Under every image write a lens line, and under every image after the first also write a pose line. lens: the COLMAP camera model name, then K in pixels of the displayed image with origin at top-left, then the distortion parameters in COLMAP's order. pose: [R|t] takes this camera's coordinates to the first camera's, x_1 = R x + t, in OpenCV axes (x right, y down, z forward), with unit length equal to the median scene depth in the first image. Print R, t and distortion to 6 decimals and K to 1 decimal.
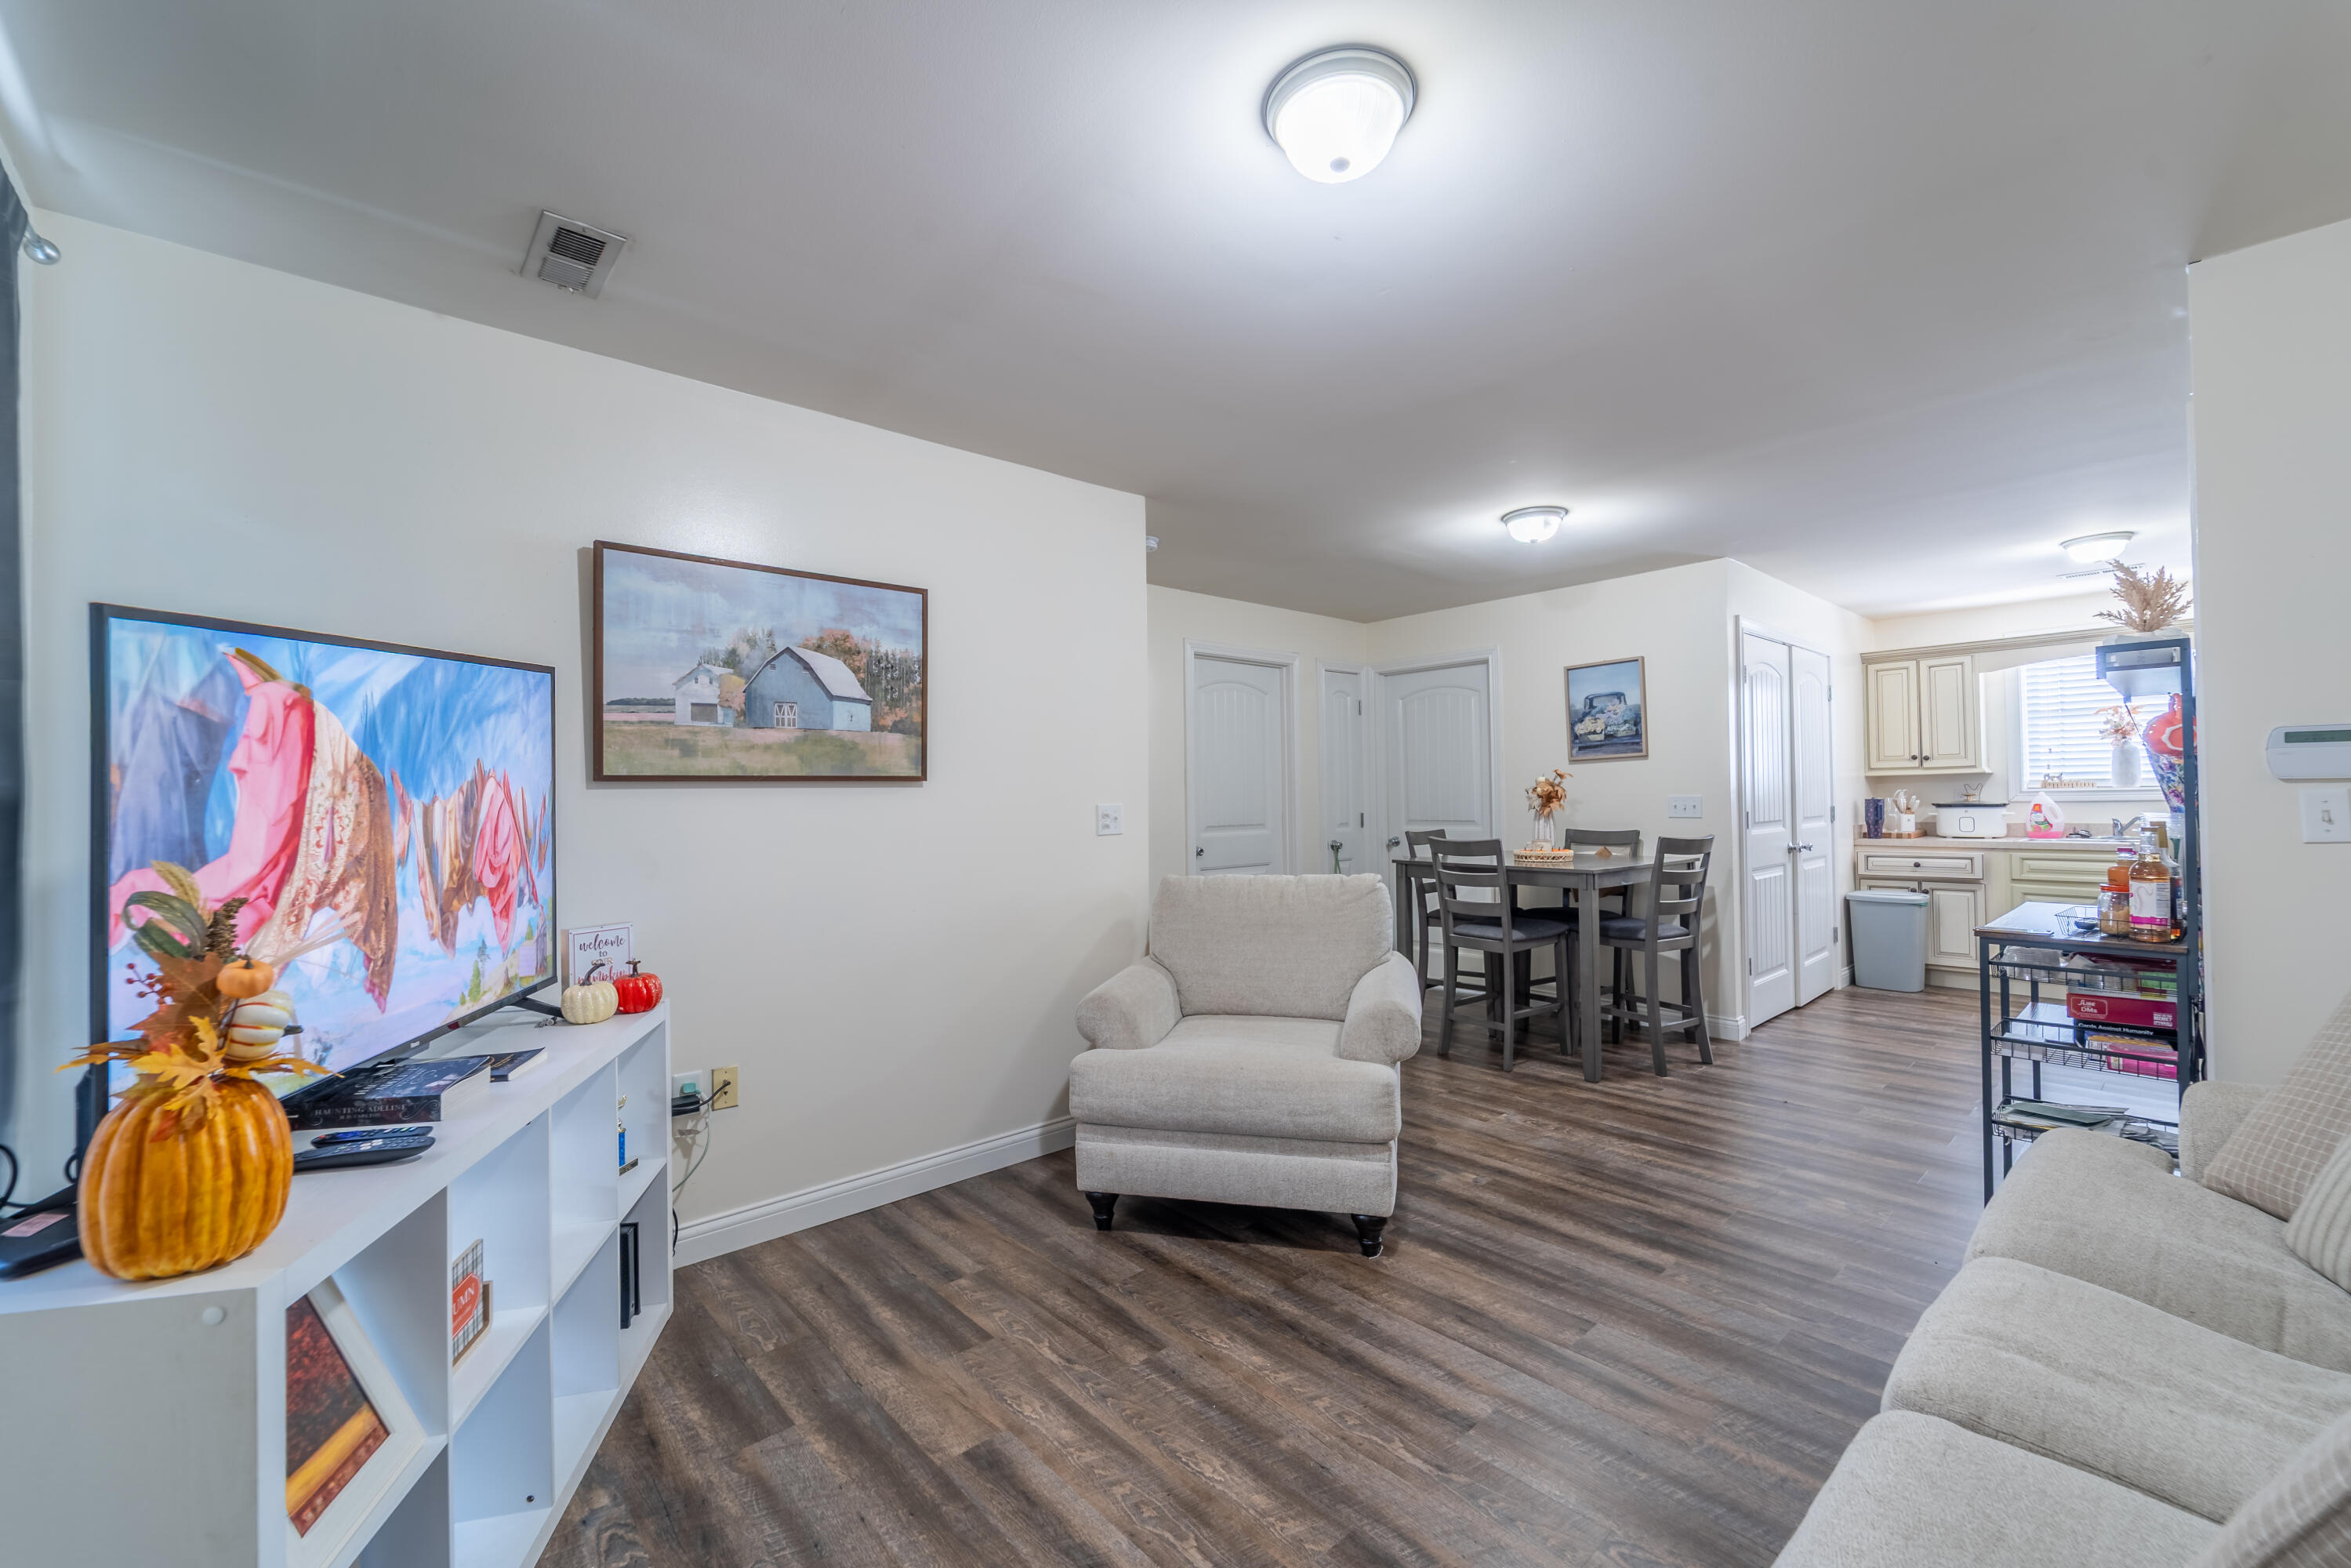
lens RADIAL K [[952.8, 0, 1176.5], [0, 952.8, 786.3], [0, 0, 1]] dist [0.004265, -0.003616]
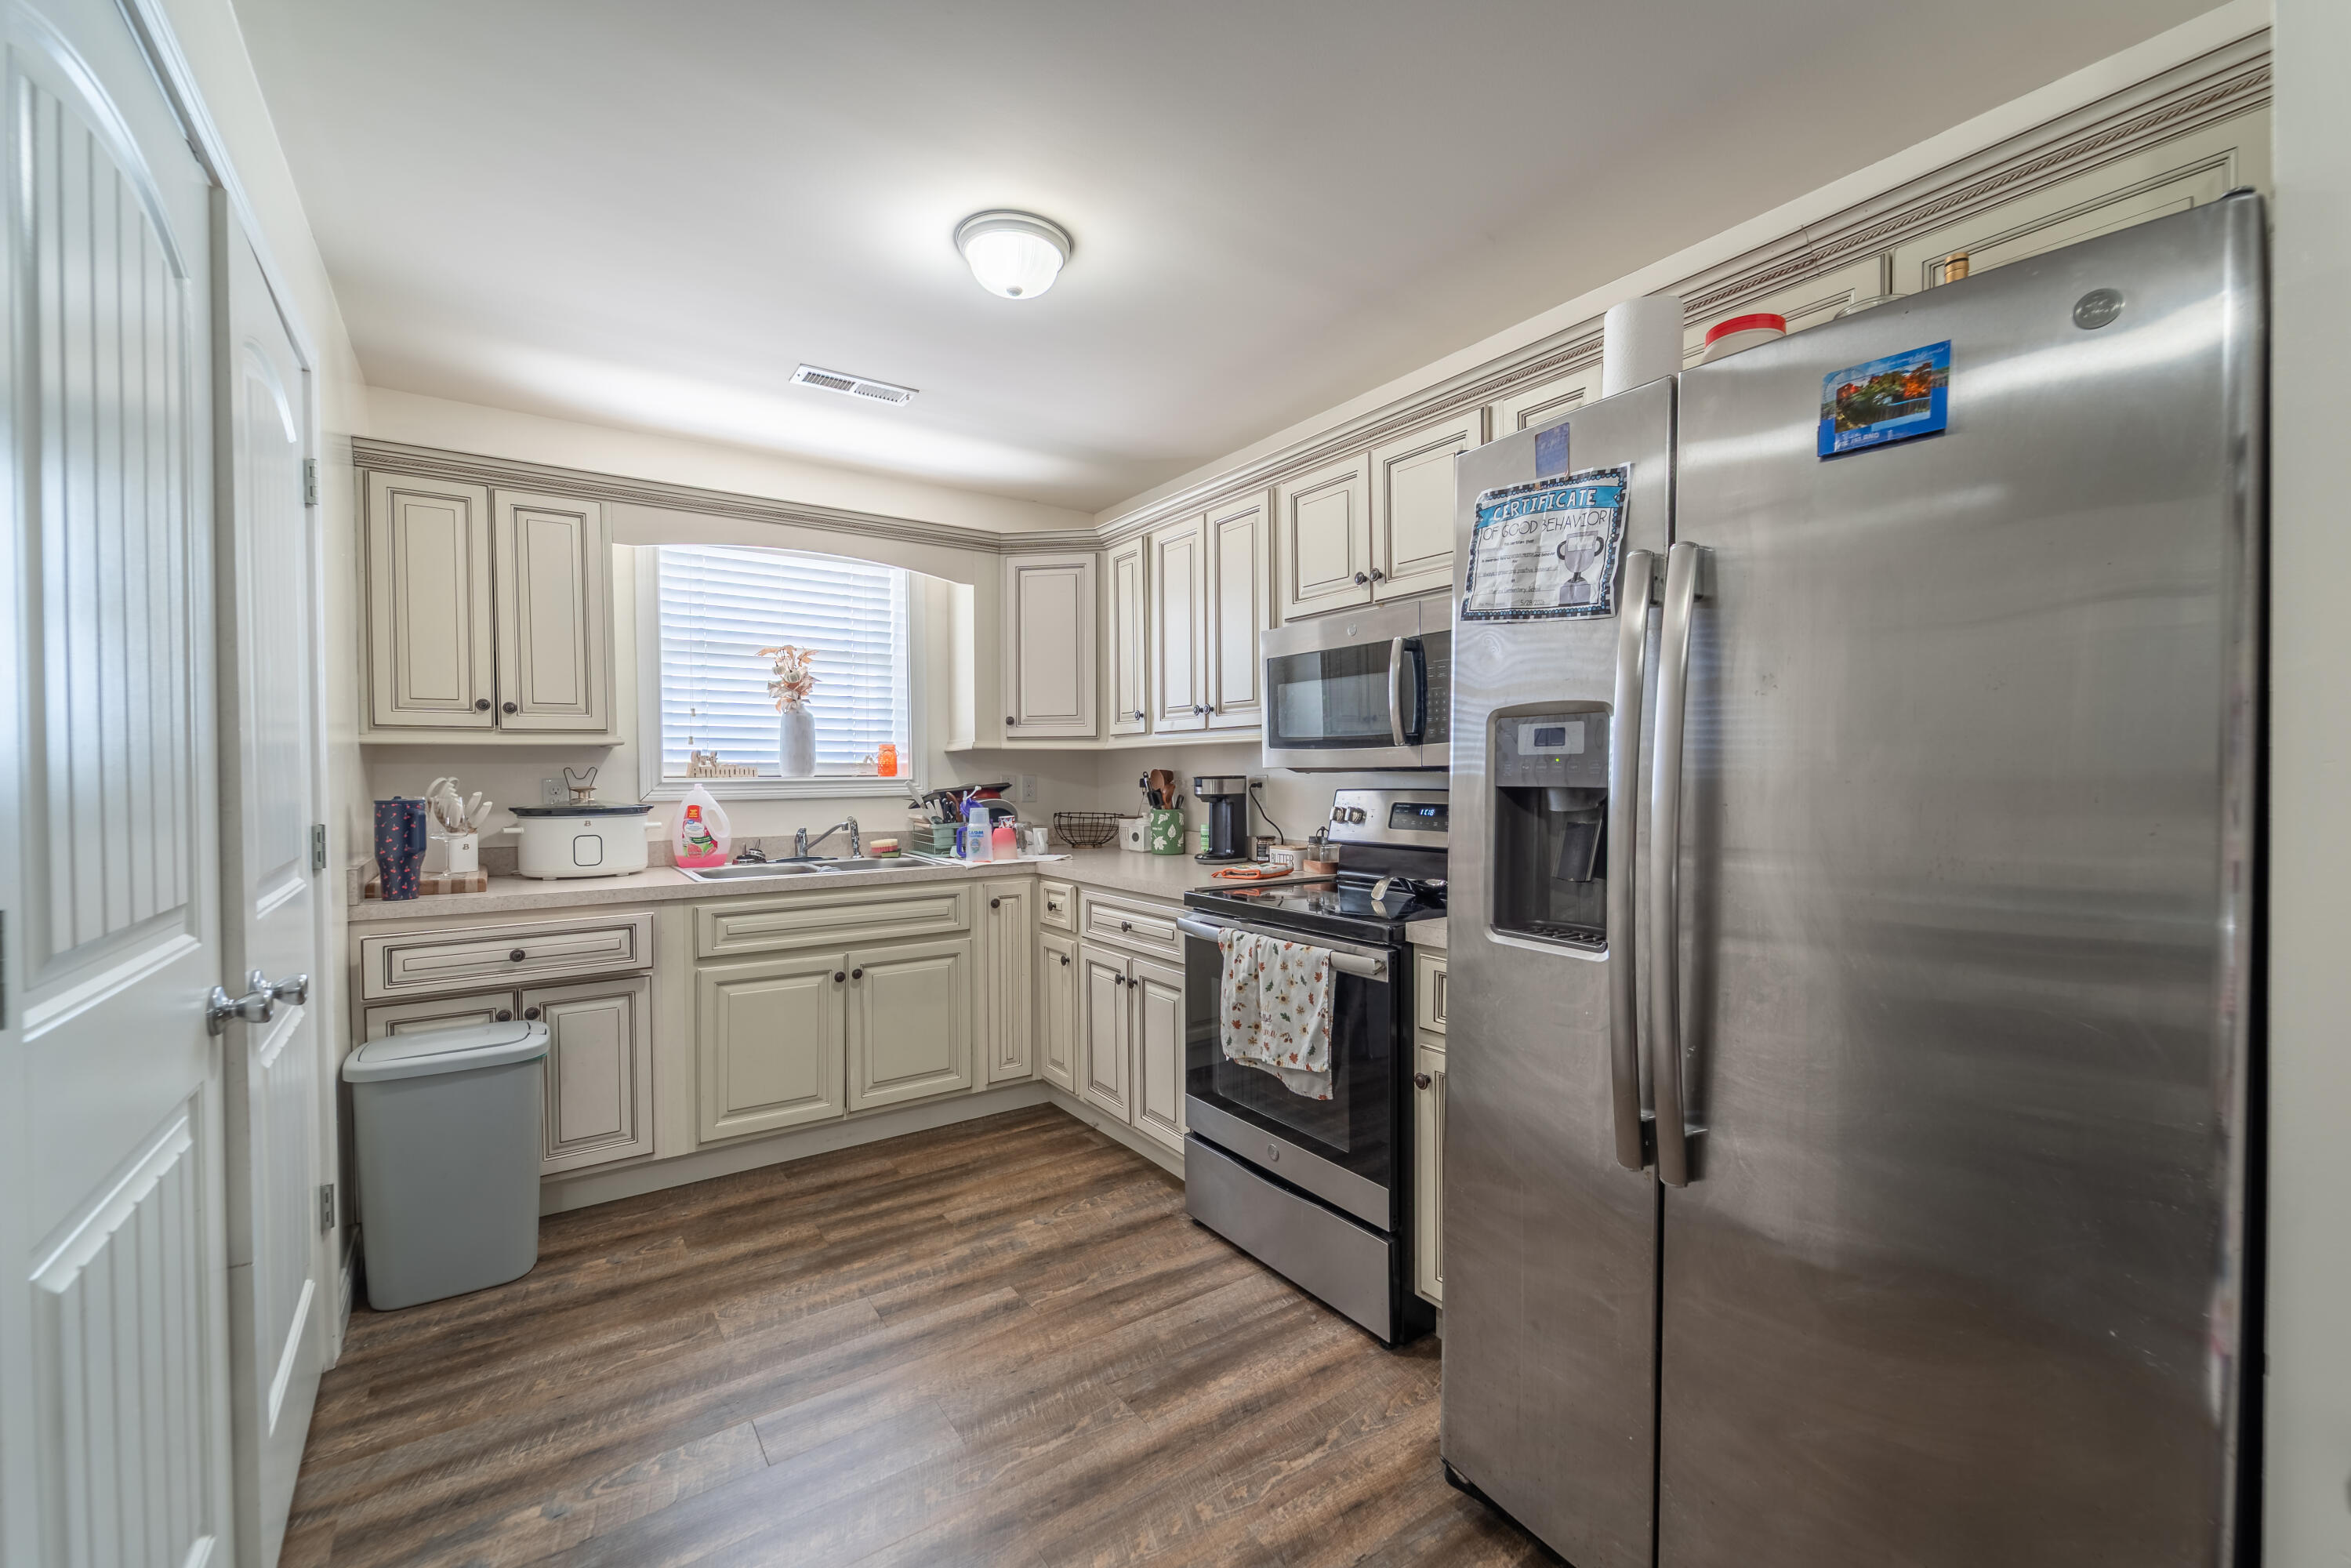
lens RADIAL K [[952.8, 0, 1179.1], [0, 952.8, 791.0], [0, 0, 1]] dist [0.004265, -0.003616]
pose [[0.115977, -0.003815, 0.993245, 0.393959], [-0.008146, 0.999955, 0.004792, 0.005220], [-0.993218, -0.008647, 0.115941, 0.664883]]
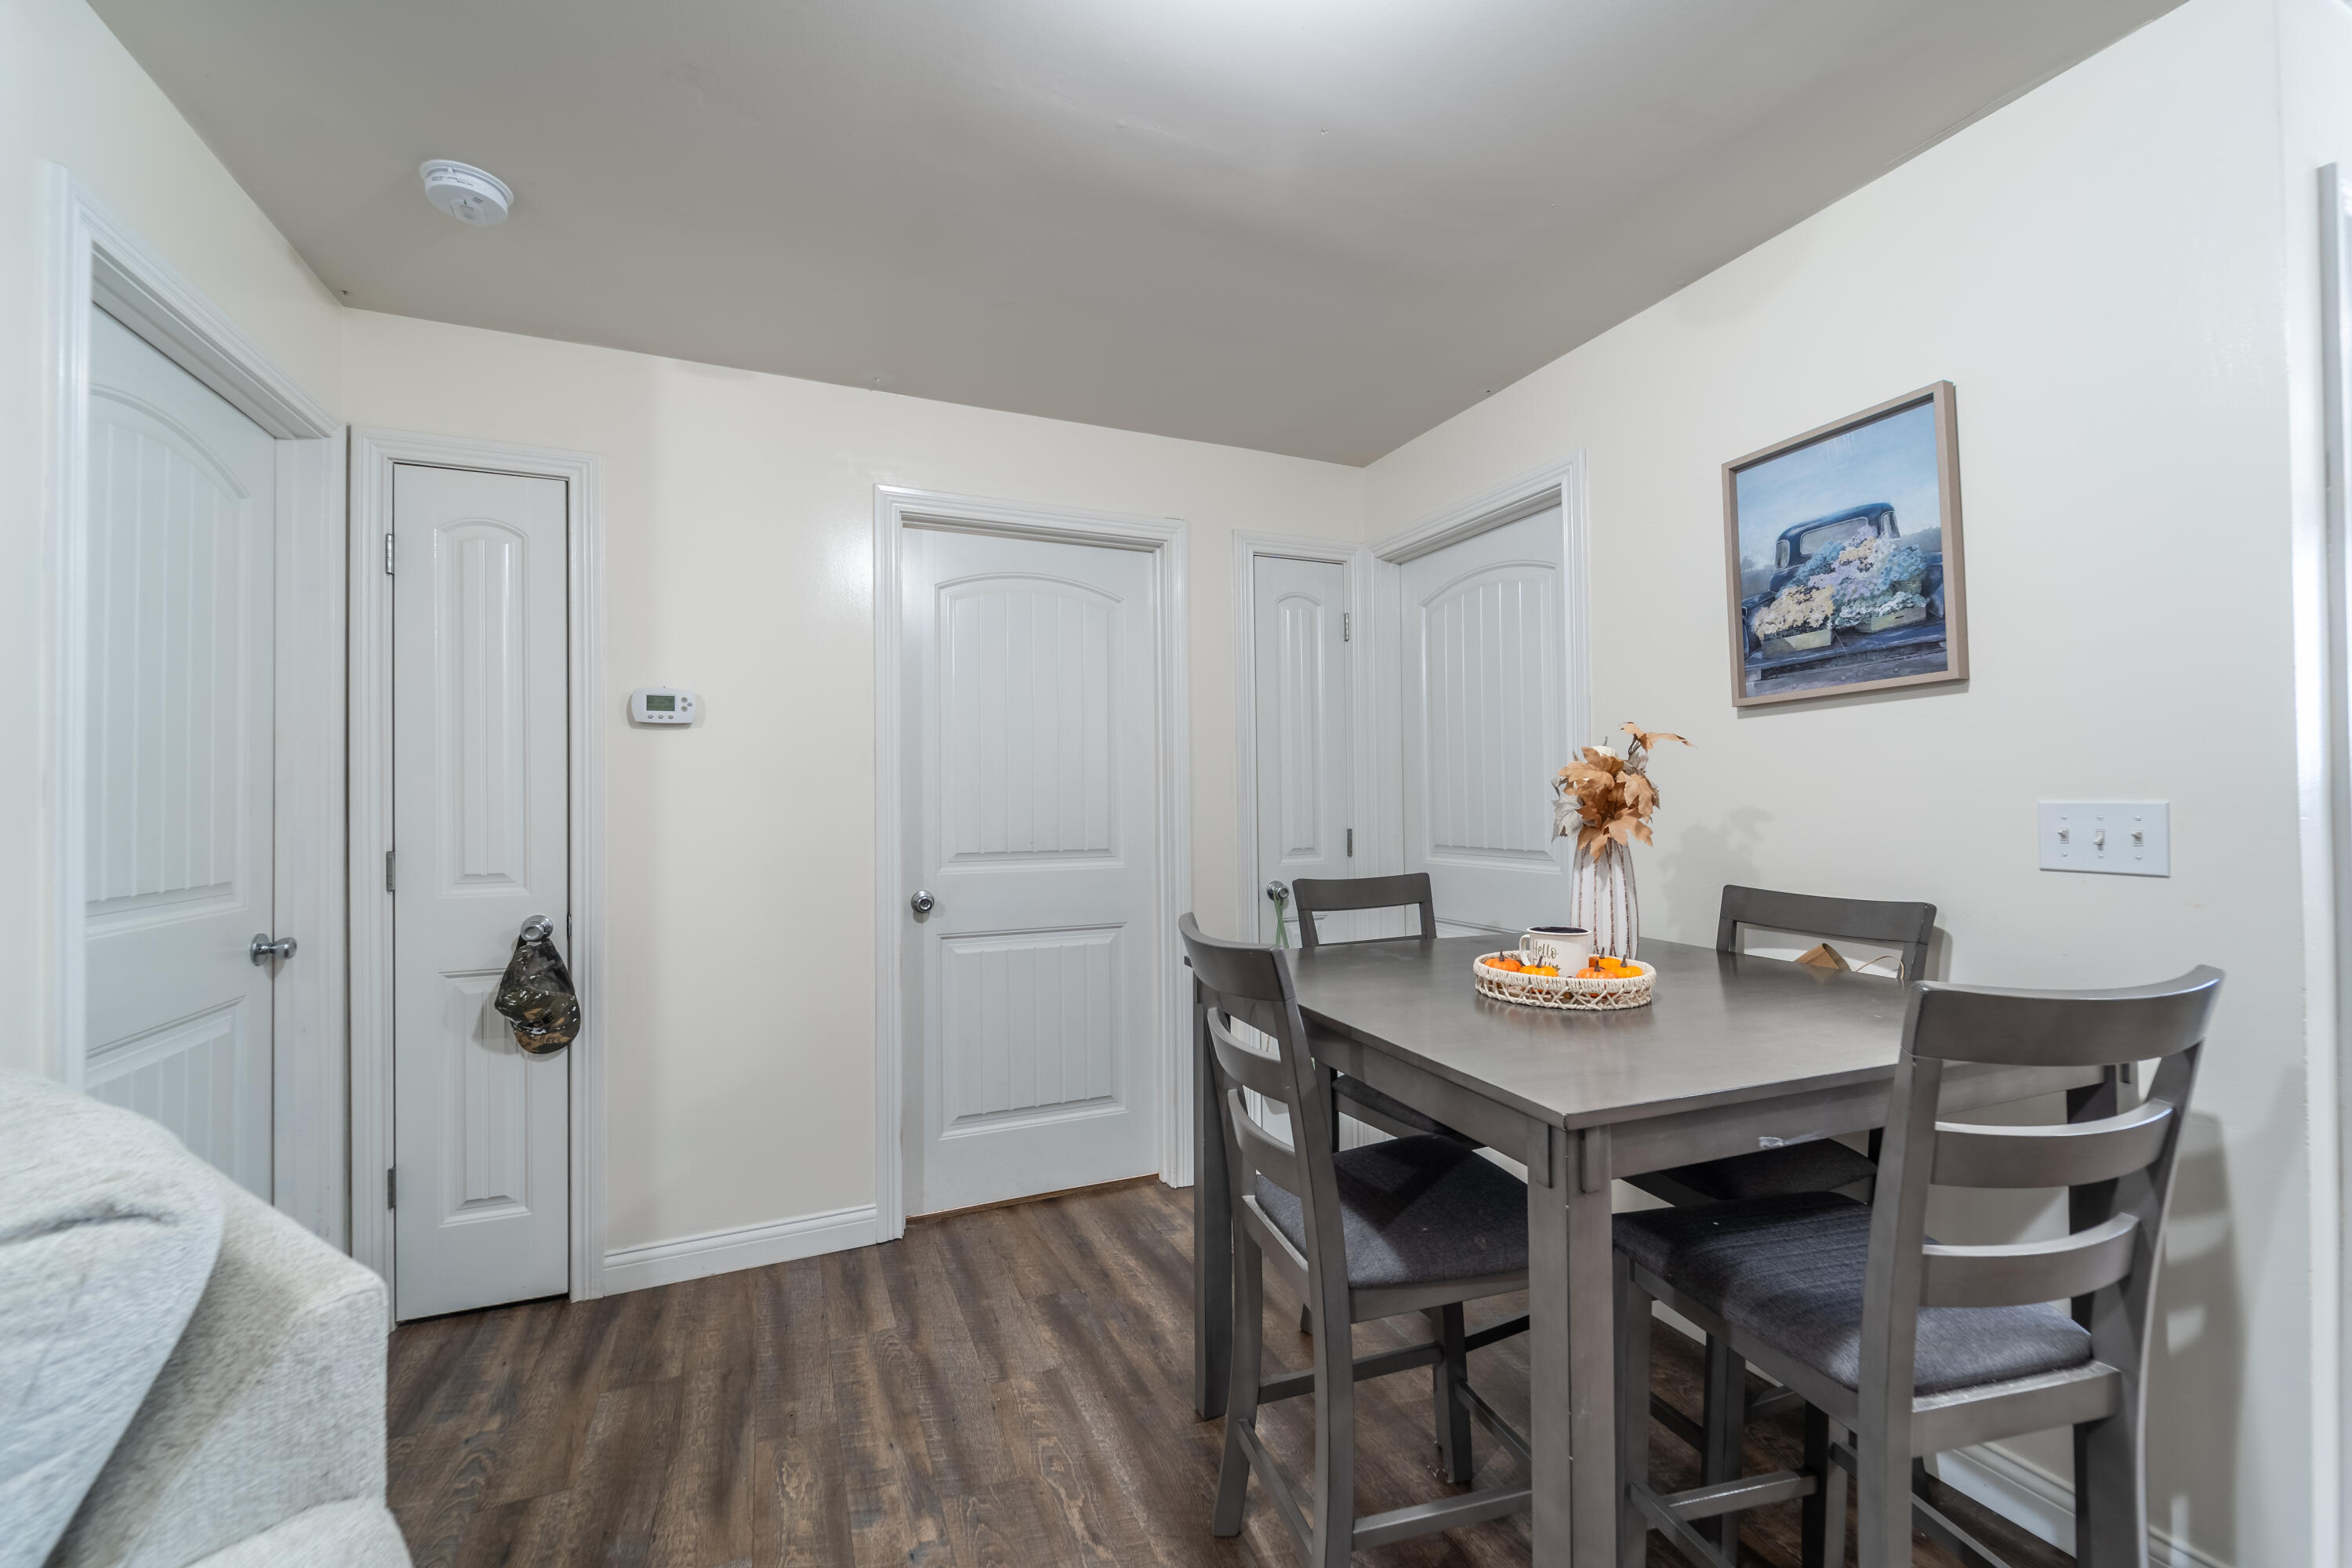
lens RADIAL K [[953.2, 0, 1177.8], [0, 953.2, 789.3], [0, 0, 1]] dist [0.004265, -0.003616]
pose [[0.950456, 0.002419, -0.310851, 0.290064], [-0.000970, 0.999988, 0.004814, 0.003956], [0.310859, -0.004274, 0.950446, 0.515699]]
